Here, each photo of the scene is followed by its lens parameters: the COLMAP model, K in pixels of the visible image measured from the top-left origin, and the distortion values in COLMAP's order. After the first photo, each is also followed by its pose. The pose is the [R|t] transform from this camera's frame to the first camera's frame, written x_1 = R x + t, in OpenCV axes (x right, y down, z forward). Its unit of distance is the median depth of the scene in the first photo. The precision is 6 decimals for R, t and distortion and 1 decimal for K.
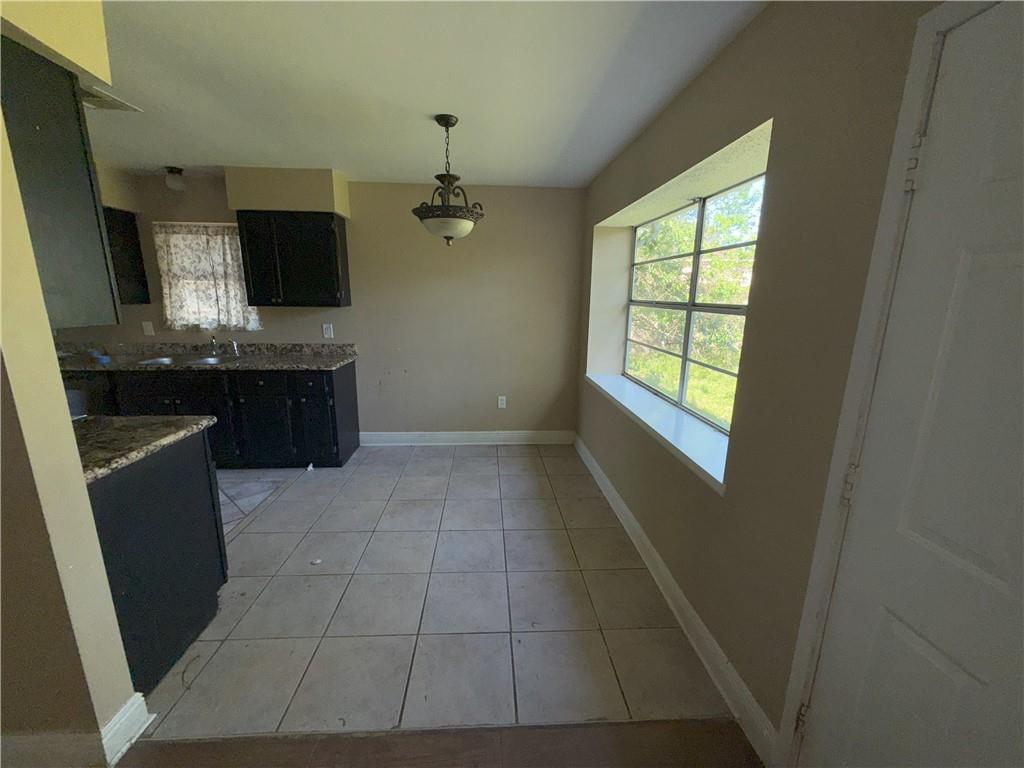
lens RADIAL K [[405.0, 0, 509.4], [0, 405.0, 382.7], [0, 0, 1]] dist [-0.000115, -0.000102]
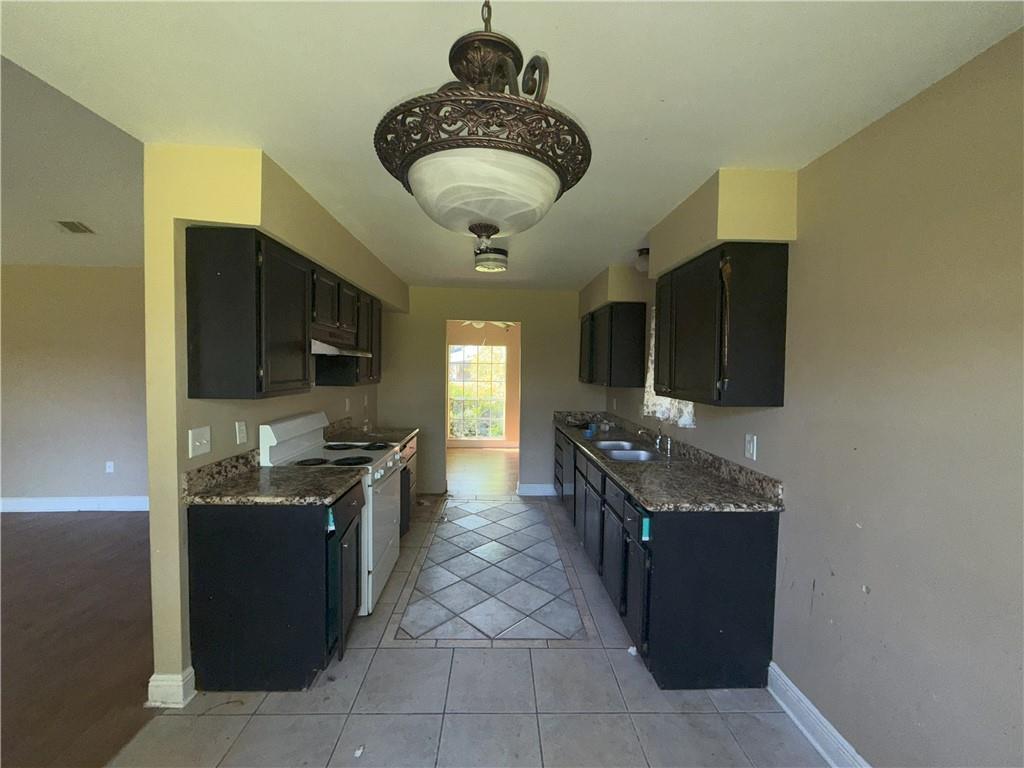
lens RADIAL K [[405.0, 0, 511.4], [0, 405.0, 381.6], [0, 0, 1]] dist [-0.000115, -0.000102]
pose [[-0.021874, 0.022068, -0.999517, 0.128229], [-0.225651, 0.973849, 0.026439, -0.161884], [0.973963, 0.226120, -0.016322, 0.690099]]
